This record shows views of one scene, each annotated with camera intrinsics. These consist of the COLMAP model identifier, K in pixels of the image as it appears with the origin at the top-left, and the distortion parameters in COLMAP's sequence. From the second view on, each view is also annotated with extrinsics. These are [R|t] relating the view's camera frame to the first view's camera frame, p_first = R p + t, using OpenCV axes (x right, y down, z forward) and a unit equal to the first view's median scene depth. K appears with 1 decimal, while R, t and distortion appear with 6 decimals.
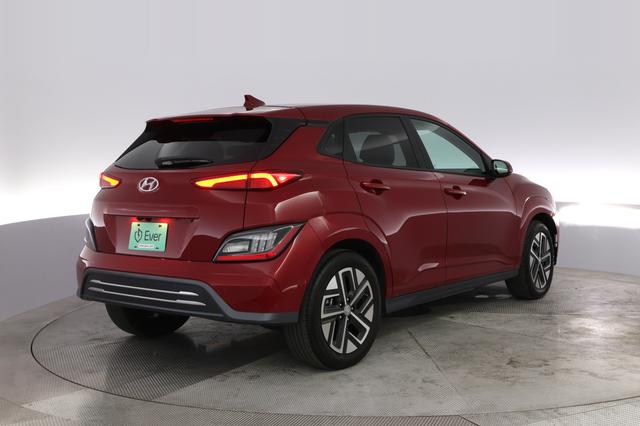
lens RADIAL K [[530.5, 0, 320.1], [0, 530.5, 210.2], [0, 0, 1]] dist [0.050085, -0.000489]
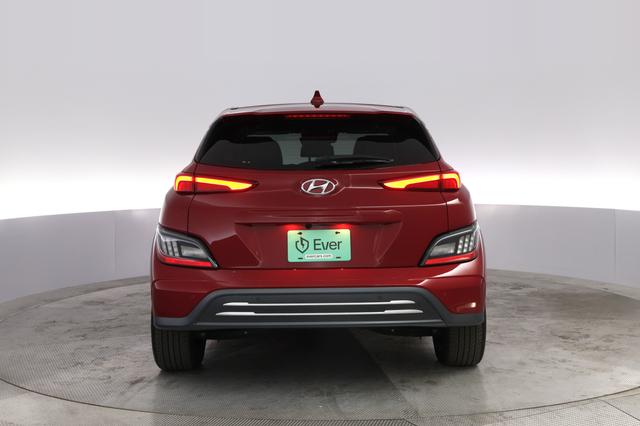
lens RADIAL K [[530.5, 0, 319.1], [0, 530.5, 216.7], [0, 0, 1]] dist [0.050085, -0.000489]
pose [[0.907917, -0.037013, 0.417513, -0.701486], [0.034644, 0.999312, 0.013255, -0.010547], [-0.417716, 0.002430, 0.908574, 0.194842]]
